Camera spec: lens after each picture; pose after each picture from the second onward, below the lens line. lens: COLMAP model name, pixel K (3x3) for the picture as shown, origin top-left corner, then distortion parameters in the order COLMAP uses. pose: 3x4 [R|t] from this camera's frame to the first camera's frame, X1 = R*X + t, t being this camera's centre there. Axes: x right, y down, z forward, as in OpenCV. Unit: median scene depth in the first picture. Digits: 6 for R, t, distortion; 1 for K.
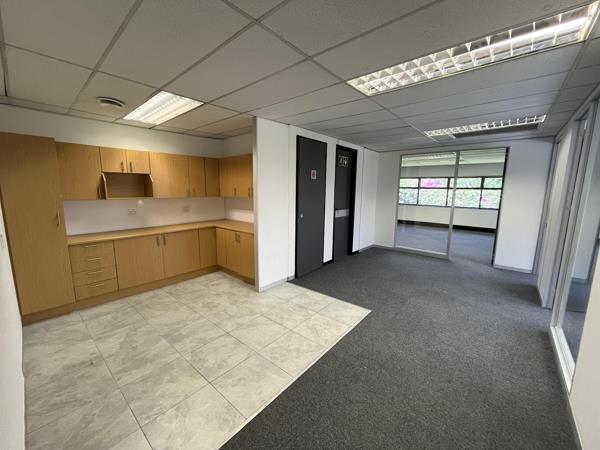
lens RADIAL K [[243.3, 0, 300.0], [0, 243.3, 225.0], [0, 0, 1]] dist [0.001743, 0.000206]
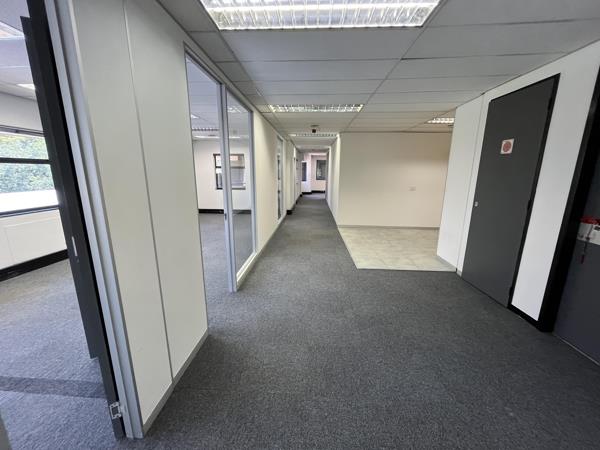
lens RADIAL K [[243.3, 0, 300.0], [0, 243.3, 225.0], [0, 0, 1]] dist [0.001743, 0.000206]
pose [[-0.790870, 0.112319, -0.601589, 1.081326], [-0.111327, 0.940208, 0.321894, -0.189949], [0.601774, 0.321550, -0.731078, 1.445252]]
